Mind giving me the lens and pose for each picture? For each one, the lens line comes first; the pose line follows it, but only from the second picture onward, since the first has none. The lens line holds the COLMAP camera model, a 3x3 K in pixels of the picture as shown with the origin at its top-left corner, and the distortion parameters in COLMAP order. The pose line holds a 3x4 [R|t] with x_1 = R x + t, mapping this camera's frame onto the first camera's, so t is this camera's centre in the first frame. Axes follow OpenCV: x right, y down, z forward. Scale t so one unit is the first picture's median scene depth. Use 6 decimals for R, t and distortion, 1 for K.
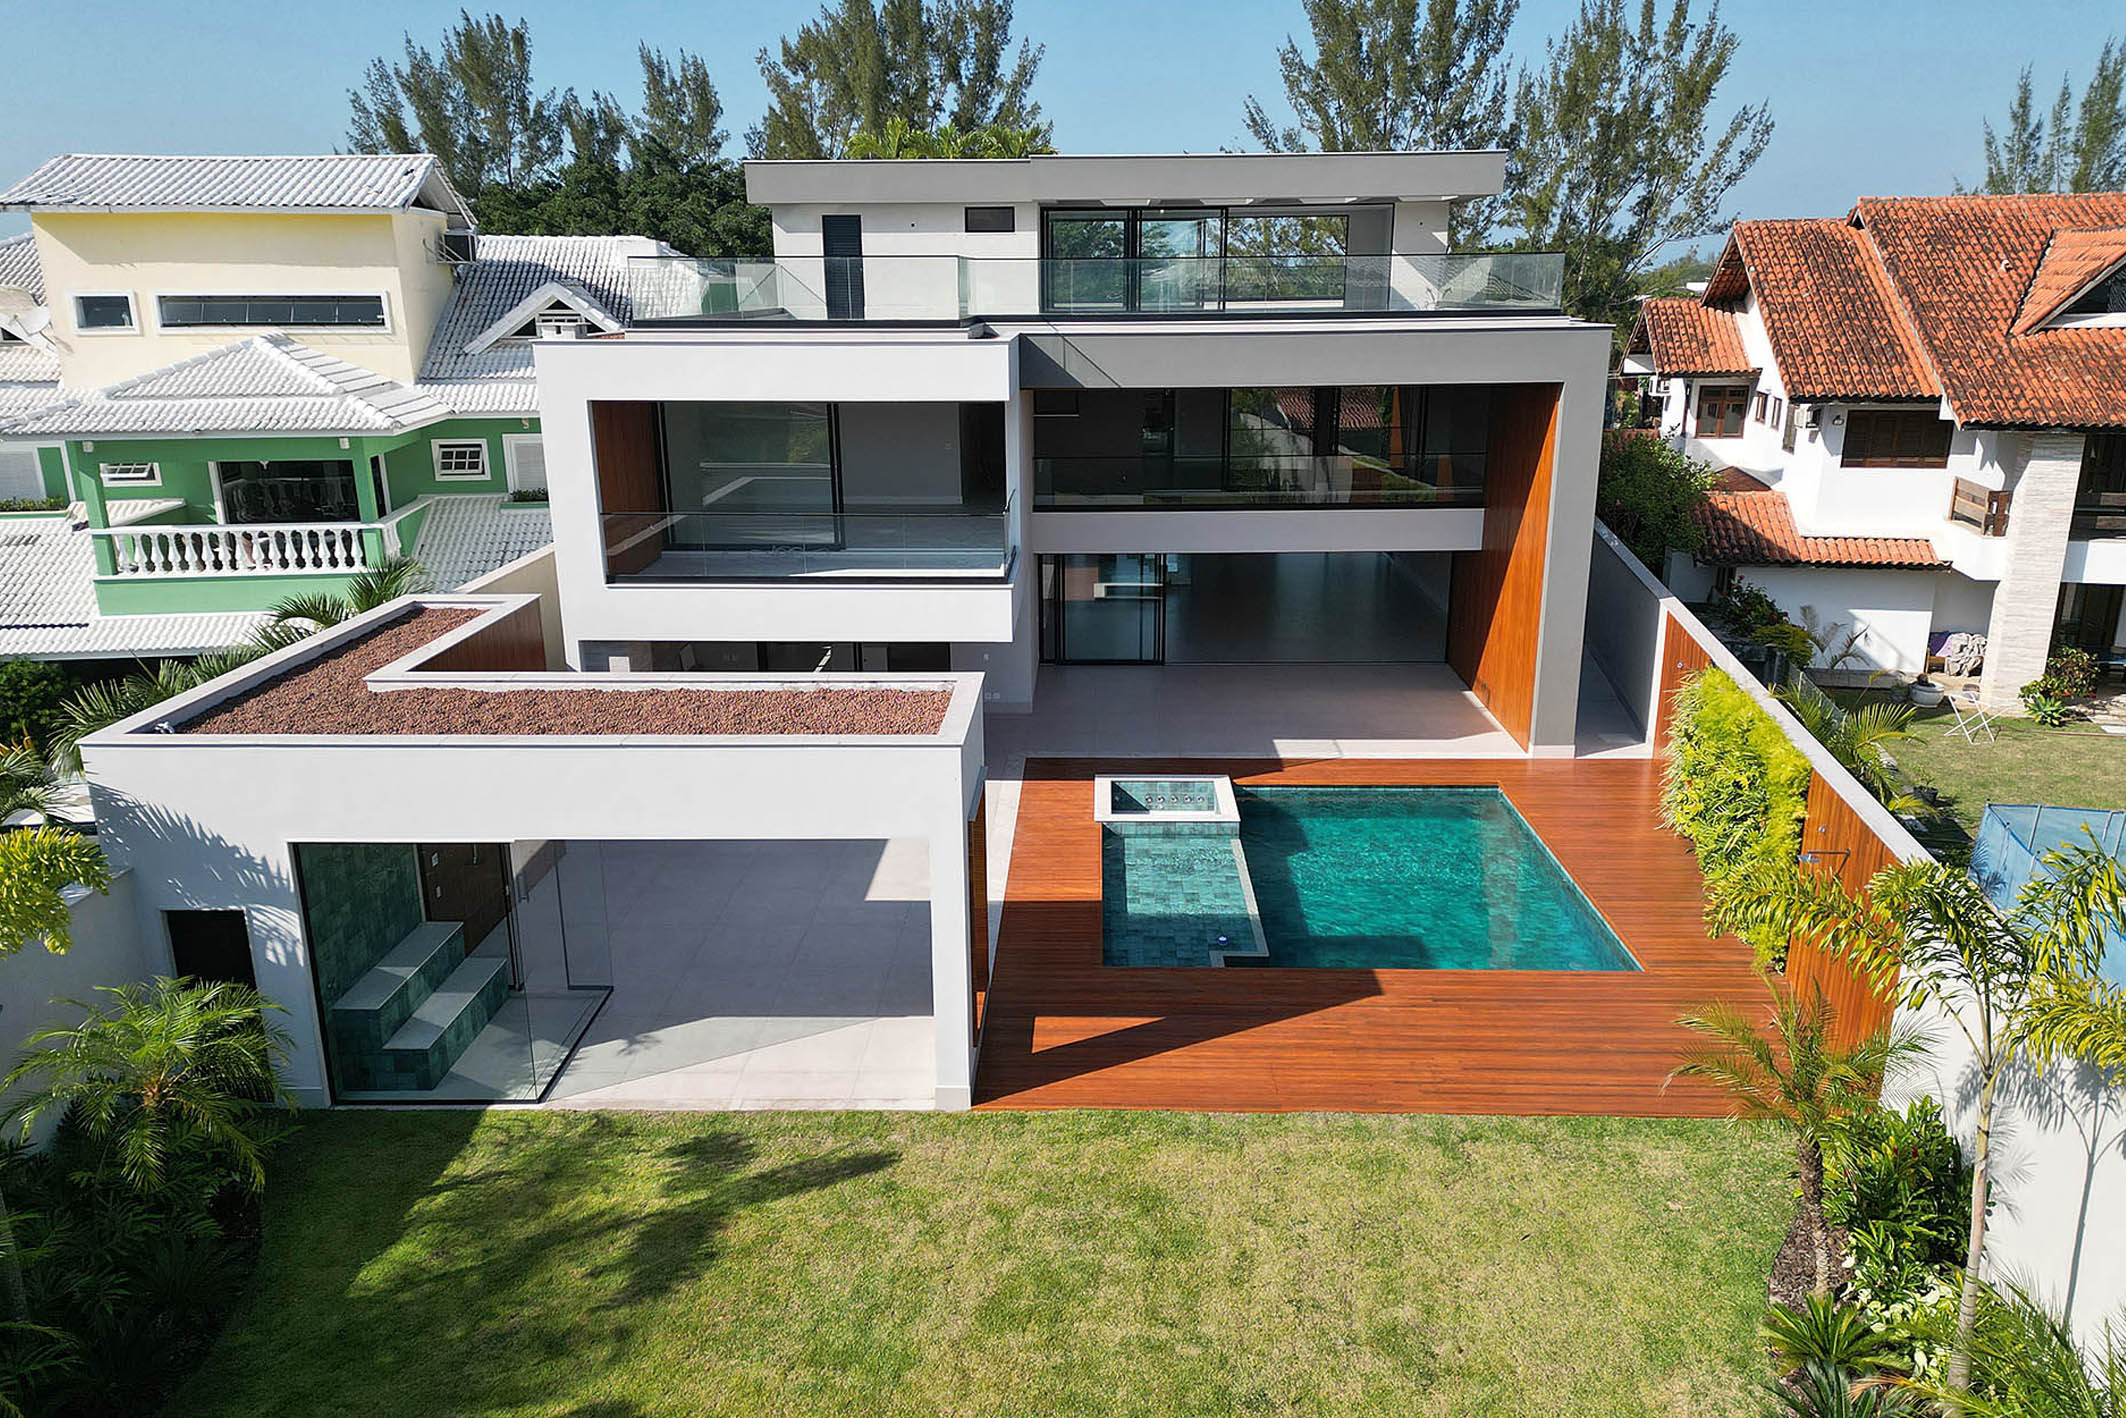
lens RADIAL K [[1472.7, 0, 1063.0], [0, 1472.7, 709.0], [0, 0, 1]] dist [0.077463, -0.090760]
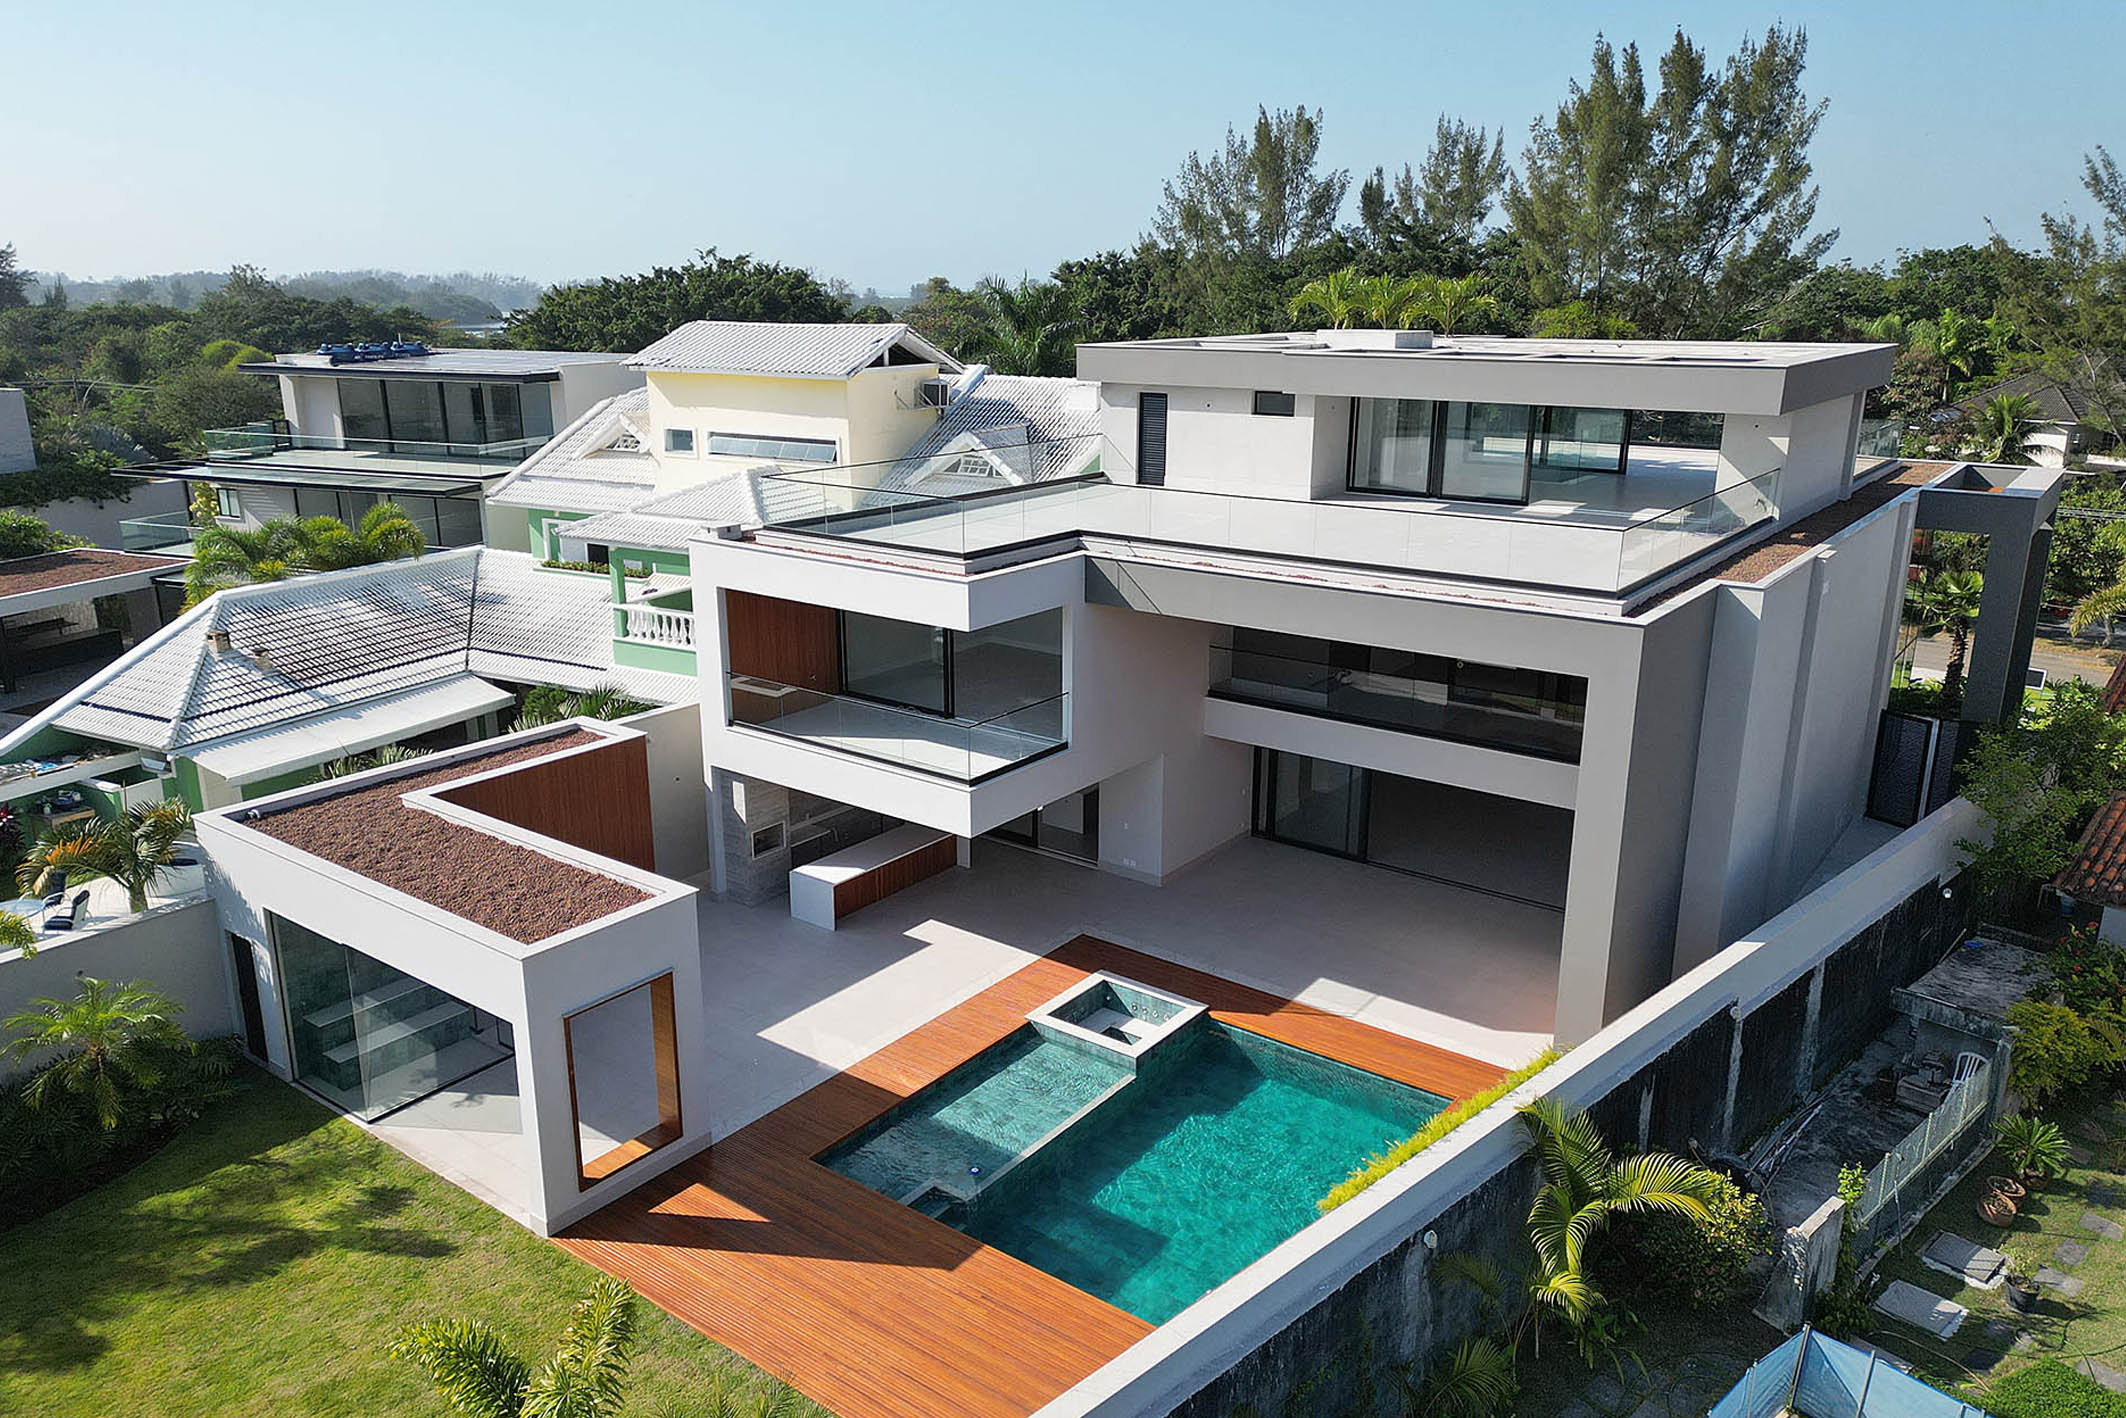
lens RADIAL K [[1494.7, 0, 1063.0], [0, 1494.7, 709.0], [0, 0, 1]] dist [0.079522, -0.067464]
pose [[0.814265, 0.164236, -0.556775, 0.442003], [-0.168358, 0.984732, 0.044256, -0.142797], [0.555542, 0.057702, 0.829484, 0.070790]]
